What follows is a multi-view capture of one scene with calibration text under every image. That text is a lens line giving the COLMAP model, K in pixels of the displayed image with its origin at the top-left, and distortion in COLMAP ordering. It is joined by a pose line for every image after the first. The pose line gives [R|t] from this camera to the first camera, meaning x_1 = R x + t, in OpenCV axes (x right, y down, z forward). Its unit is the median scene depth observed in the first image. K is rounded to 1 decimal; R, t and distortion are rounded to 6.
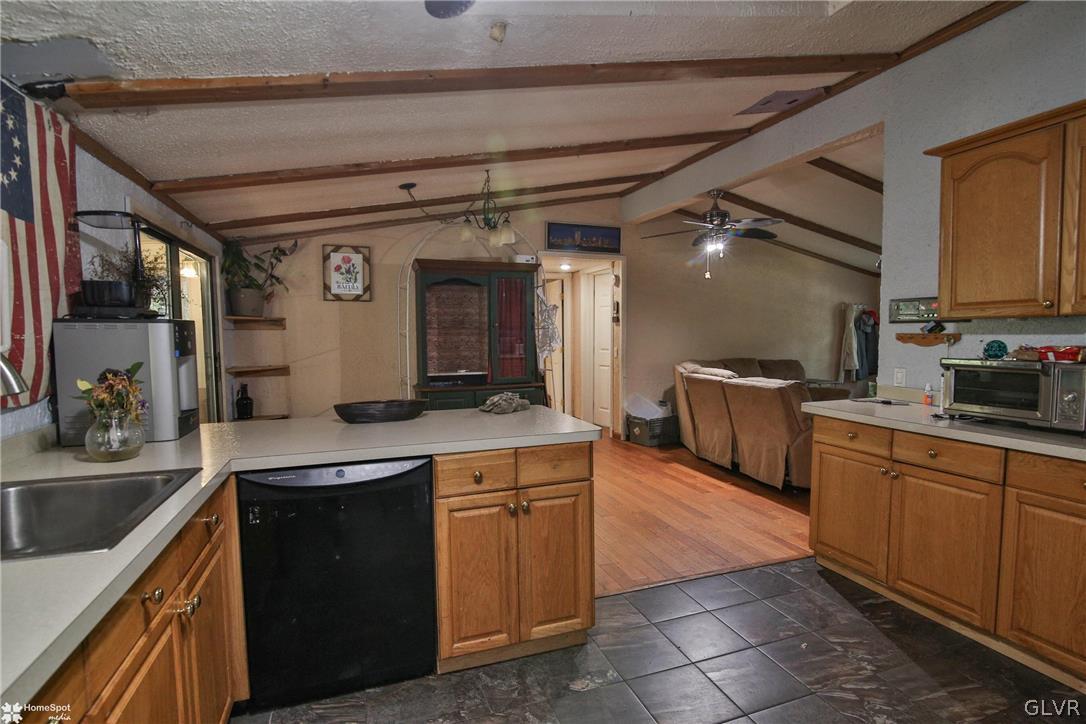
lens RADIAL K [[528.3, 0, 546.5], [0, 528.3, 369.3], [0, 0, 1]] dist [-0.020595, 0.001083]
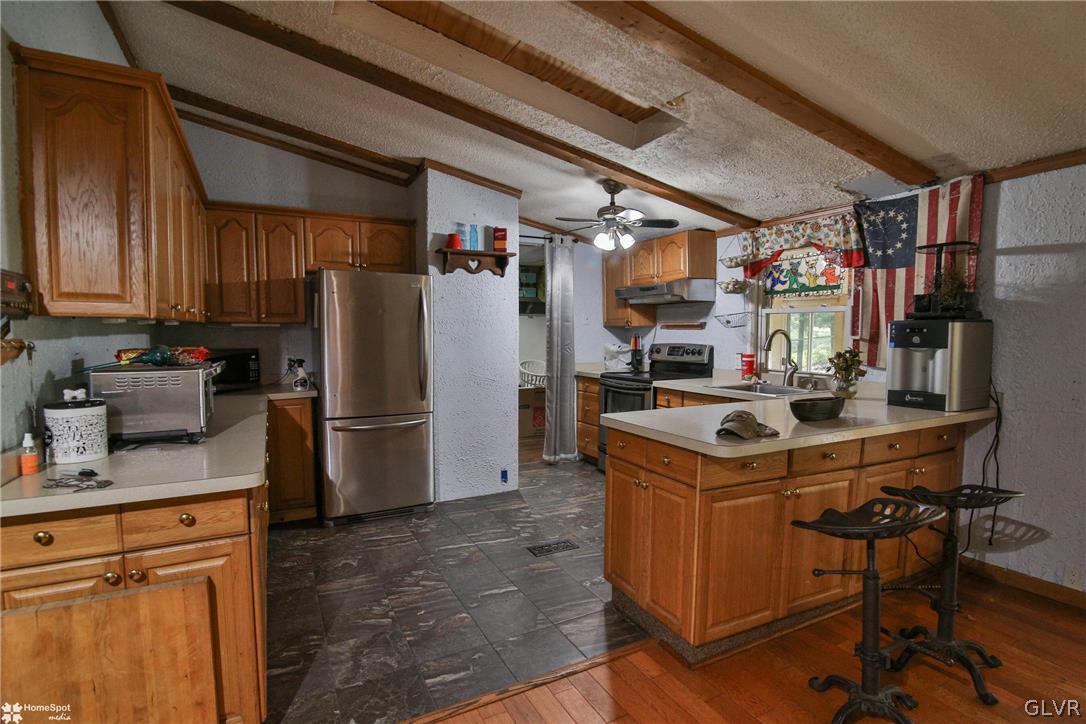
lens RADIAL K [[528.3, 0, 546.5], [0, 528.3, 369.3], [0, 0, 1]] dist [-0.020595, 0.001083]
pose [[-0.991525, 0.018871, -0.128538, 0.158372], [0.000369, 0.989799, 0.142468, -0.064529], [0.129916, 0.141213, -0.981418, 0.904655]]
